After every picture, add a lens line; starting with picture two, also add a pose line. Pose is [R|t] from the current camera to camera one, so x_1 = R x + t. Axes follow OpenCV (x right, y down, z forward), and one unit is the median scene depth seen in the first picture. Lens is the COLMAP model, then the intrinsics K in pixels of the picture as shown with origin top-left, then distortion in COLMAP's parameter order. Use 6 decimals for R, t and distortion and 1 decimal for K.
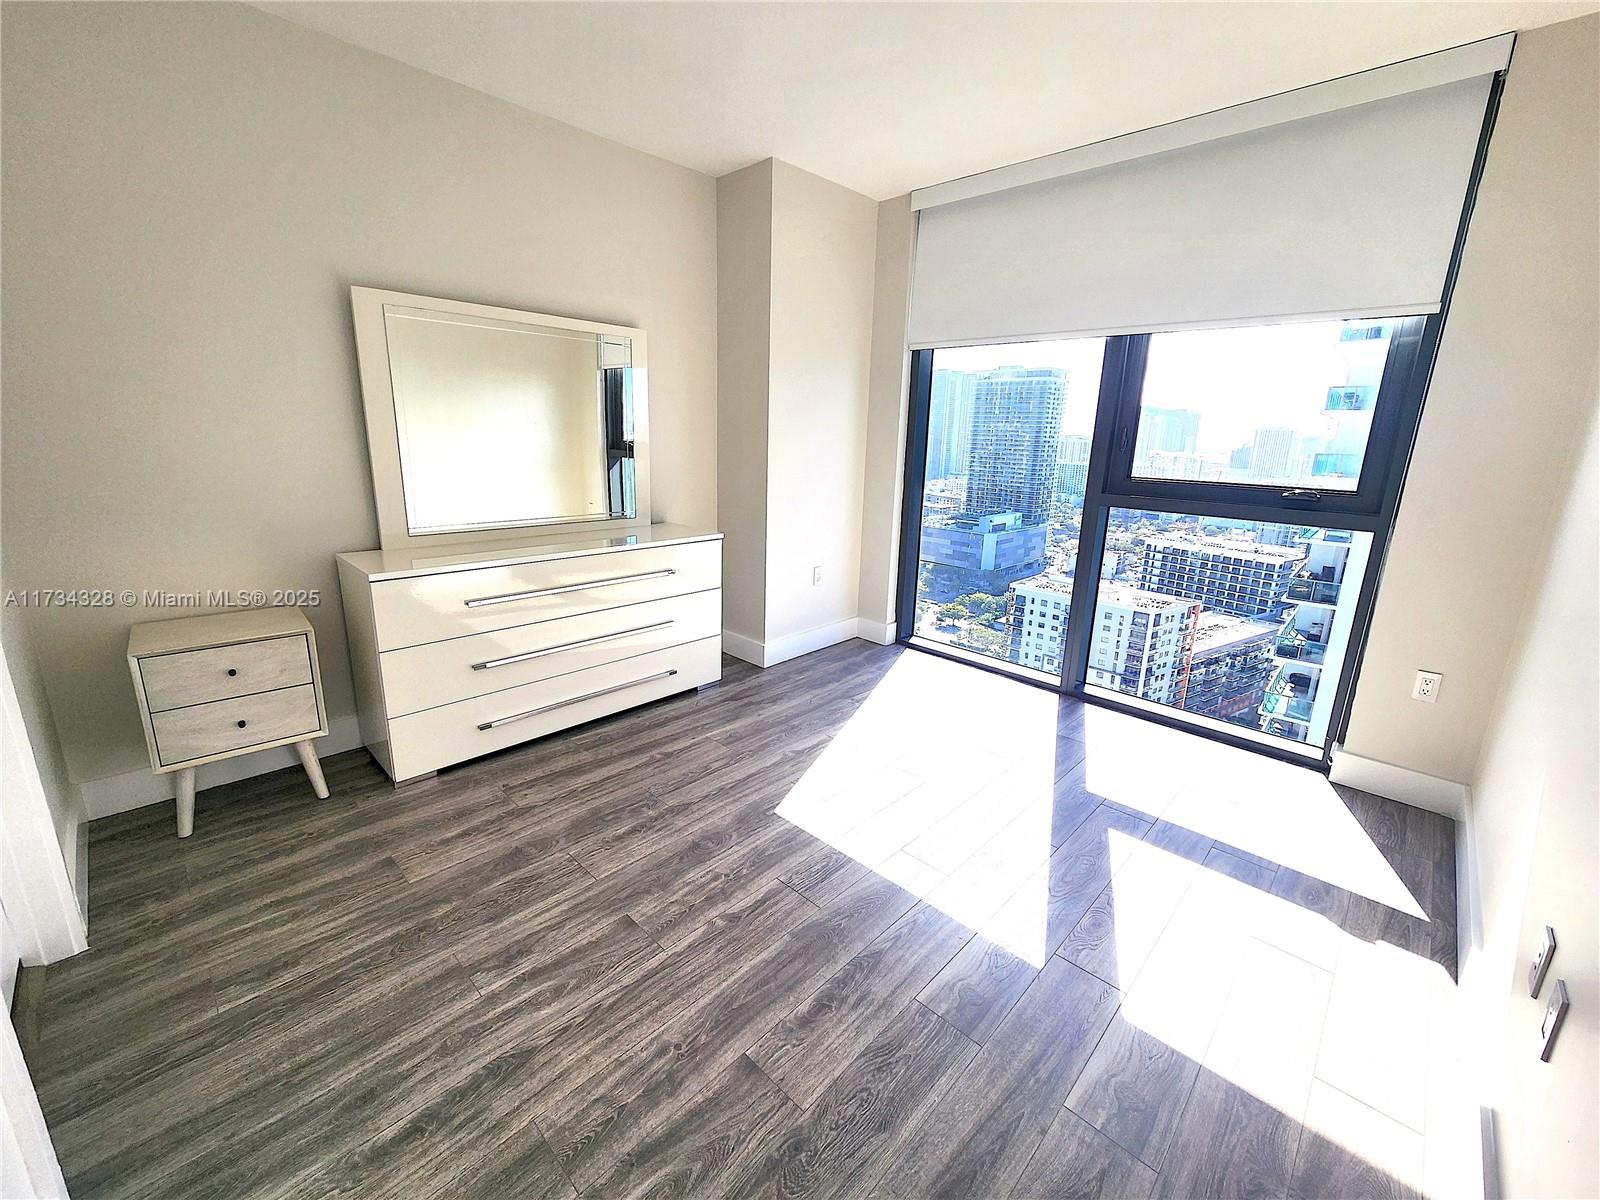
lens RADIAL K [[653.1, 0, 794.1], [0, 653.1, 590.8], [0, 0, 1]] dist [0.000495, -0.001035]
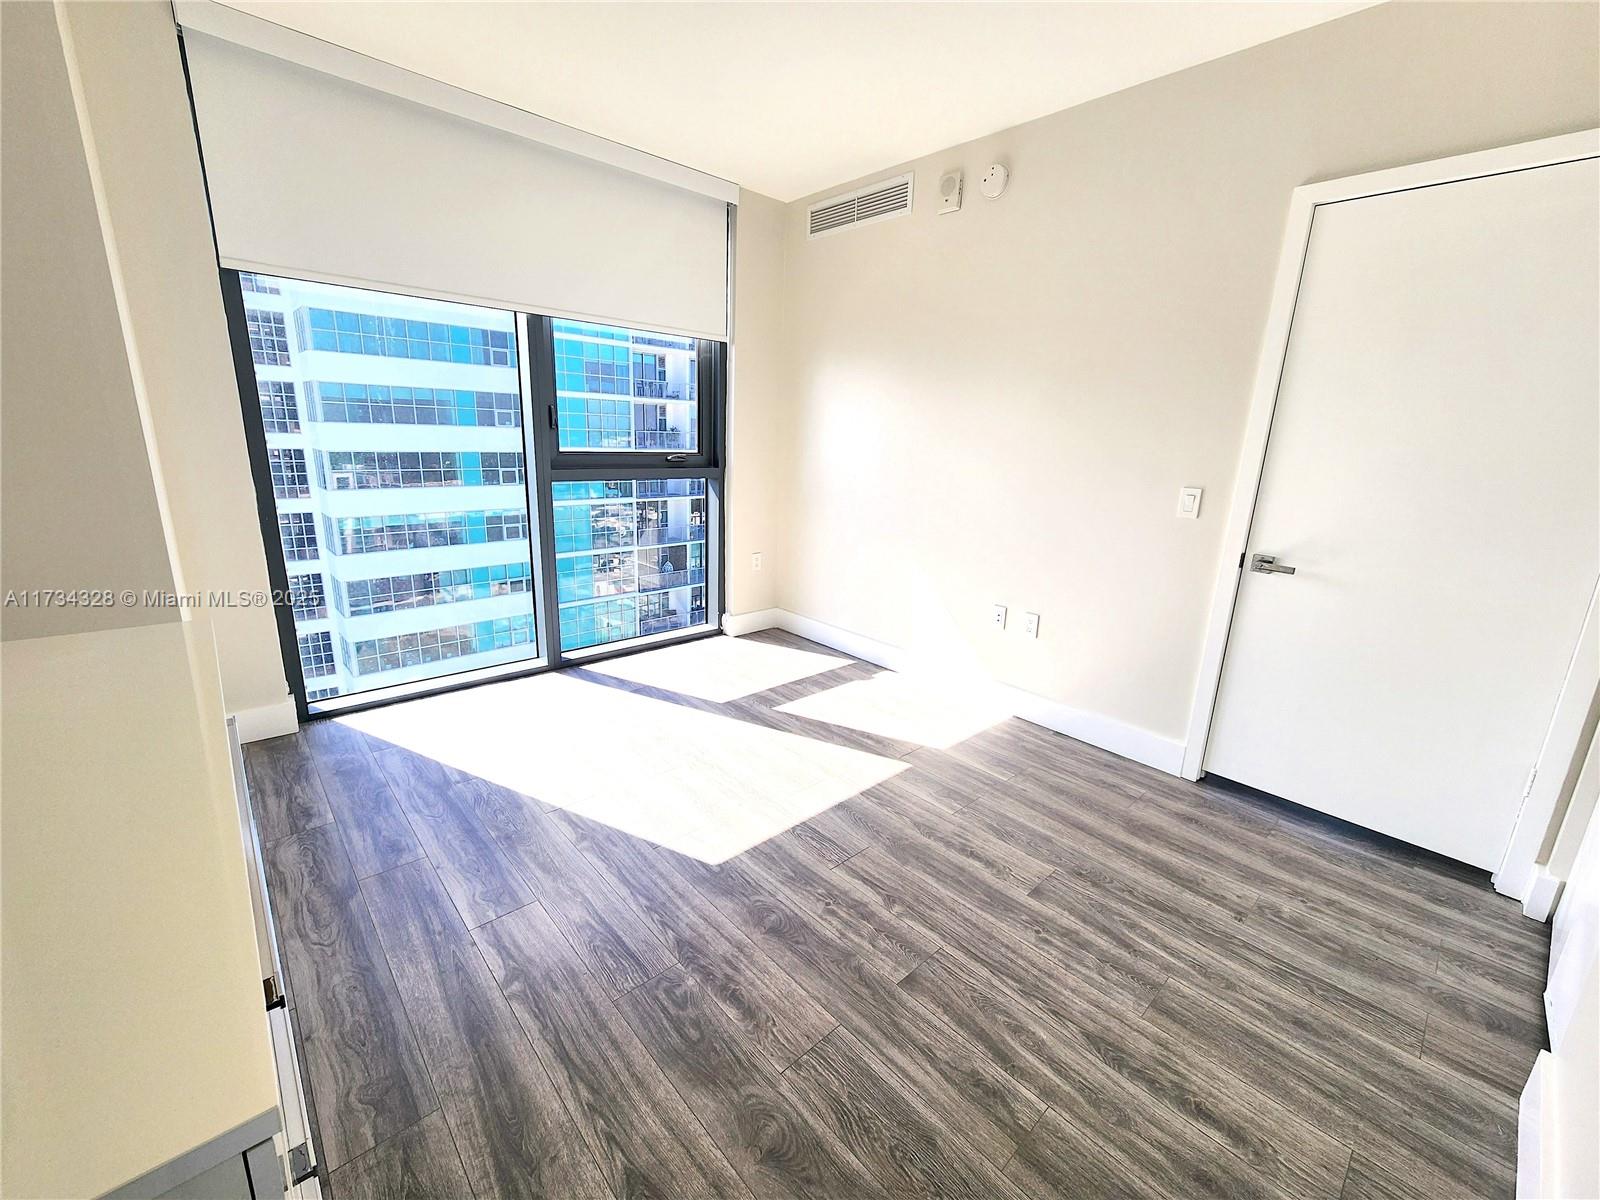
lens RADIAL K [[653.1, 0, 793.8], [0, 653.1, 601.5], [0, 0, 1]] dist [0.000495, -0.001035]
pose [[0.062602, -0.275715, 0.959199, -1.062888], [0.204600, 0.944217, 0.258055, -0.268902], [-0.976842, 0.180097, 0.115521, 1.038612]]
